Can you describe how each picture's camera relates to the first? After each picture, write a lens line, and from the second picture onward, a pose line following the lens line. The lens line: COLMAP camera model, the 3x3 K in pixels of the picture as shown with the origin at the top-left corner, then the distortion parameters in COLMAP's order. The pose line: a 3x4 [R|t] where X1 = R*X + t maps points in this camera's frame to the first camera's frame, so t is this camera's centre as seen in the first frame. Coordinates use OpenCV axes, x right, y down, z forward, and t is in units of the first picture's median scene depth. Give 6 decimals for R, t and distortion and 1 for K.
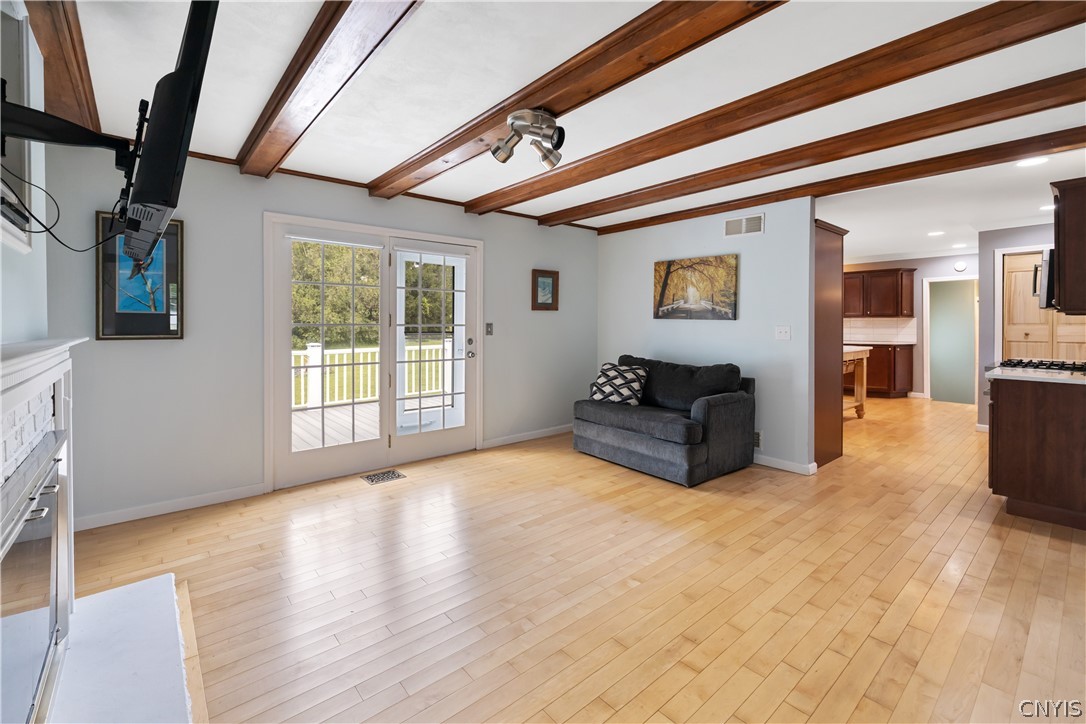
lens RADIAL K [[453.7, 0, 564.1], [0, 453.7, 325.7], [0, 0, 1]] dist [0.002417, -0.000250]
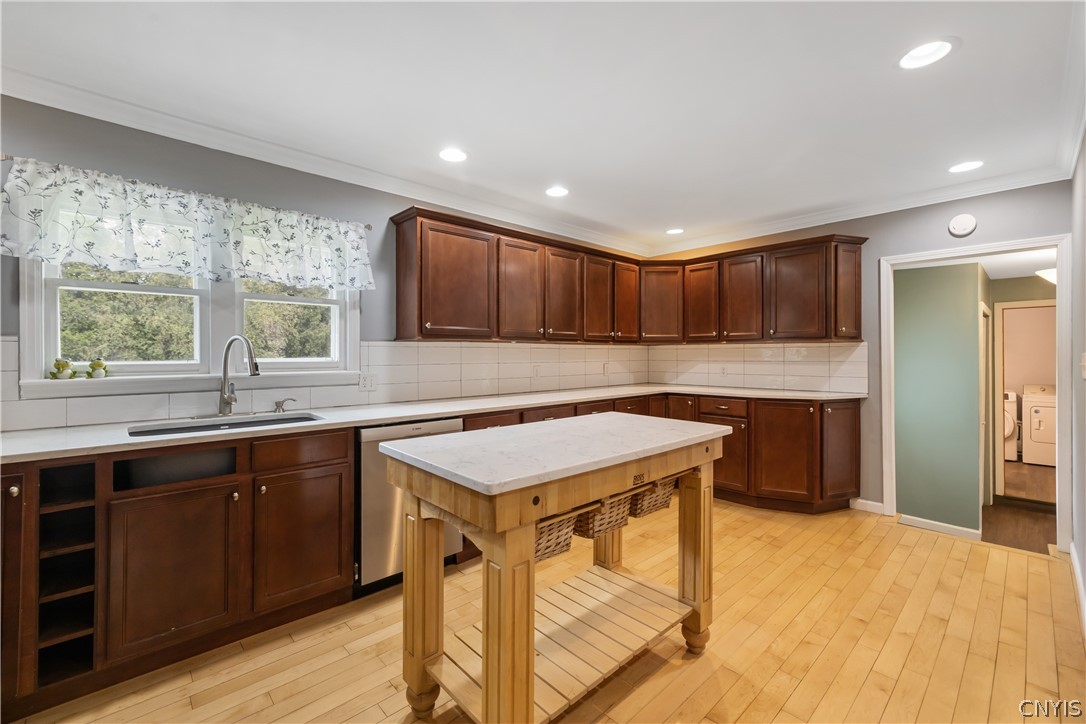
lens RADIAL K [[453.7, 0, 540.5], [0, 453.7, 354.4], [0, 0, 1]] dist [0.002417, -0.000250]
pose [[0.999163, 0.002787, 0.040808, 0.533481], [-0.002478, 0.999968, -0.007623, -0.000232], [-0.040828, 0.007516, 0.999138, 0.693679]]
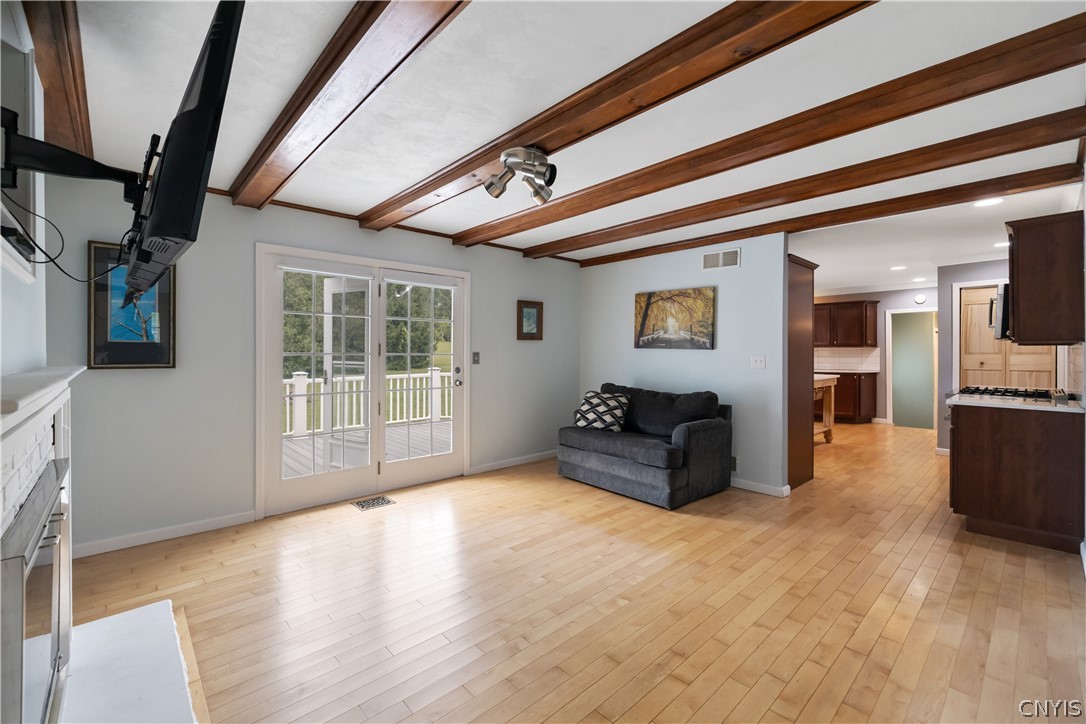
lens RADIAL K [[453.7, 0, 533.0], [0, 453.7, 352.0], [0, 0, 1]] dist [0.002417, -0.000250]
pose [[0.999467, 0.000701, 0.032644, -0.081396], [-0.000567, 0.999991, -0.004126, -0.002695], [-0.032647, 0.004105, 0.999459, -0.036313]]
